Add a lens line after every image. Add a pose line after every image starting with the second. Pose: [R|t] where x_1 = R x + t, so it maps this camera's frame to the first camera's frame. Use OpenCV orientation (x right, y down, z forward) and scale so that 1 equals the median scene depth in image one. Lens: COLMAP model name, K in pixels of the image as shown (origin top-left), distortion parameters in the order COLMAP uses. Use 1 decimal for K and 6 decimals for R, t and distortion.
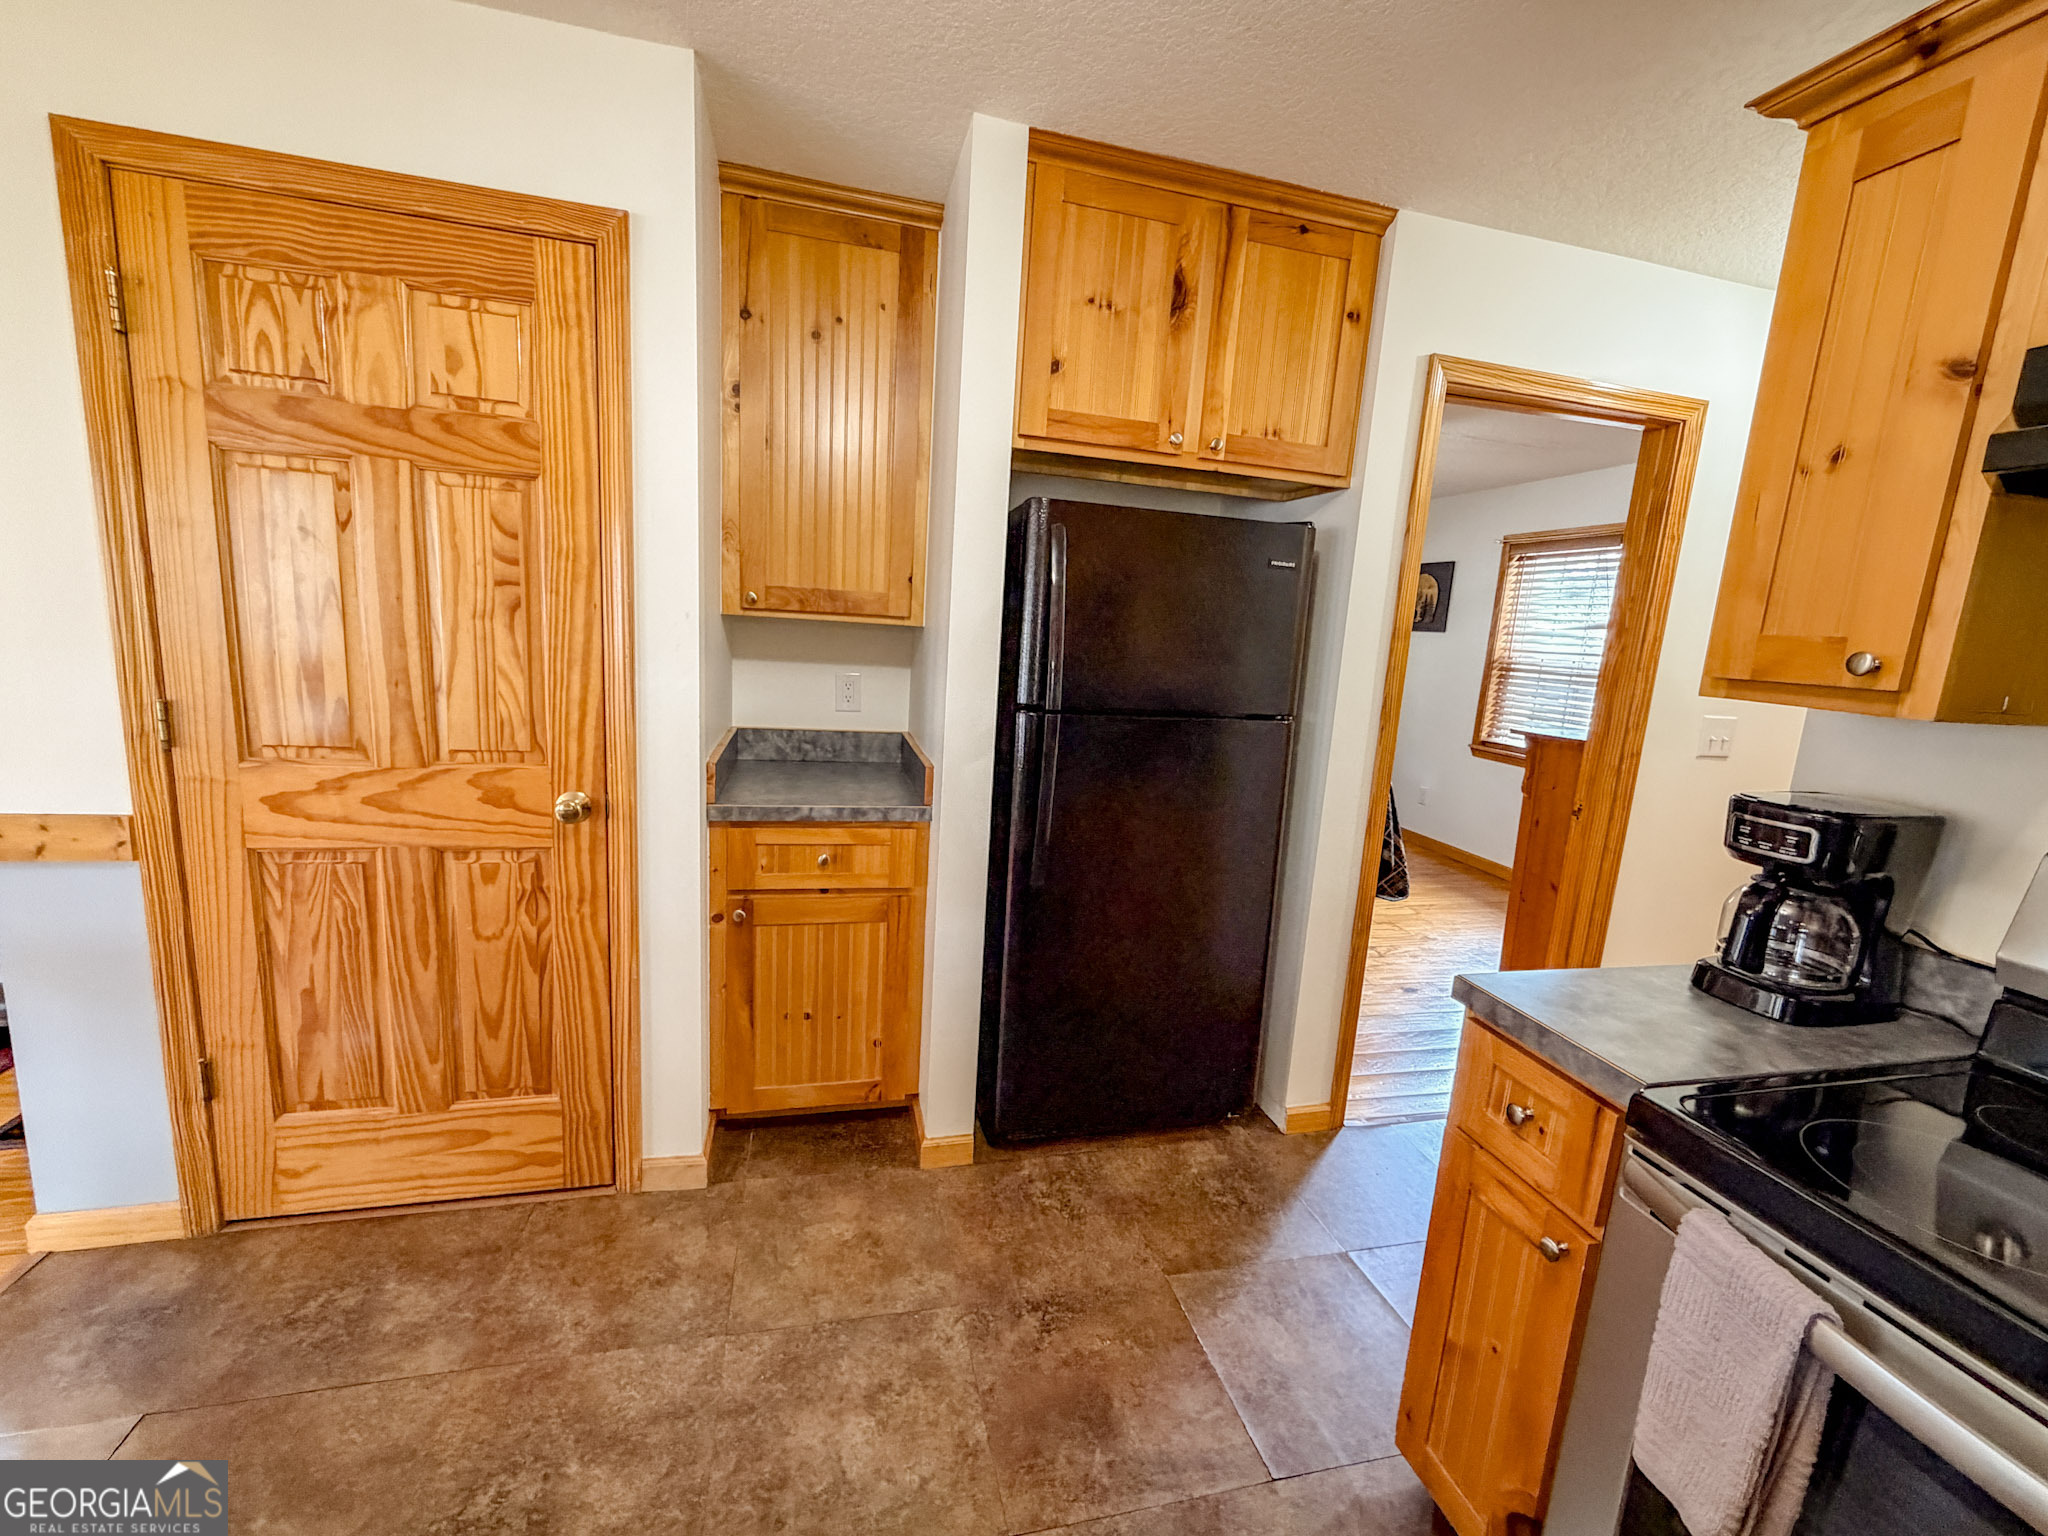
lens RADIAL K [[837.3, 0, 1028.4], [0, 837.3, 772.2], [0, 0, 1]] dist [-0.000098, -0.000130]
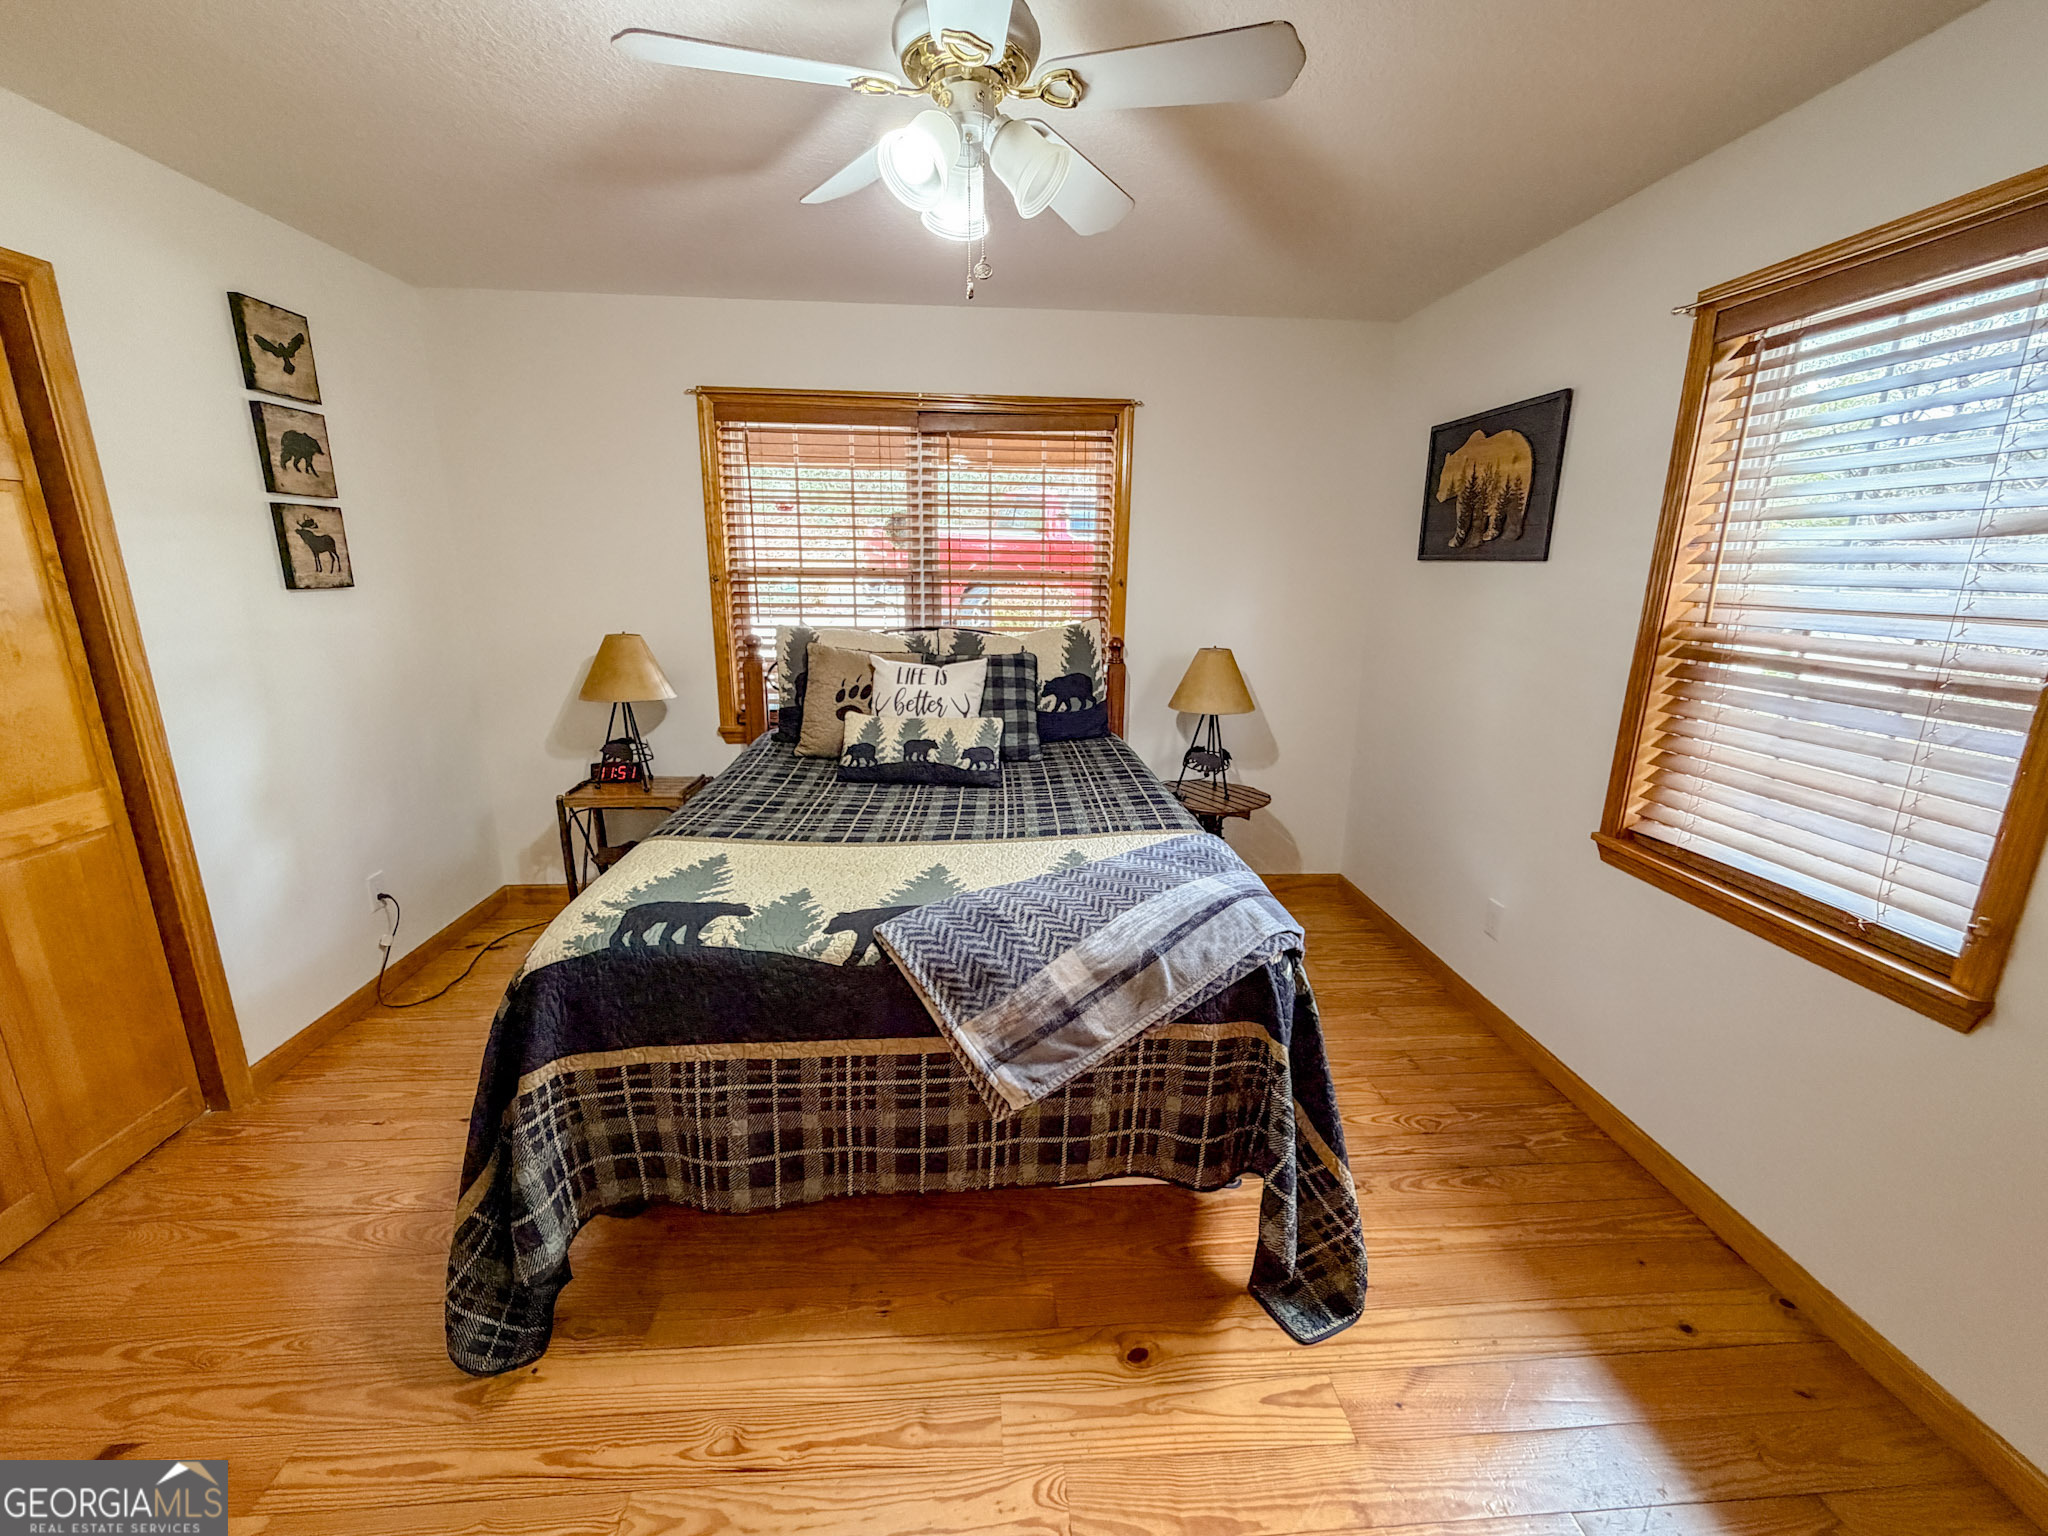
lens RADIAL K [[837.3, 0, 1019.1], [0, 837.3, 756.3], [0, 0, 1]] dist [-0.000098, -0.000130]
pose [[0.983495, -0.004706, -0.180876, 0.331747], [0.014142, 0.998603, 0.050916, -0.099008], [0.180384, -0.052633, 0.982187, 0.560400]]
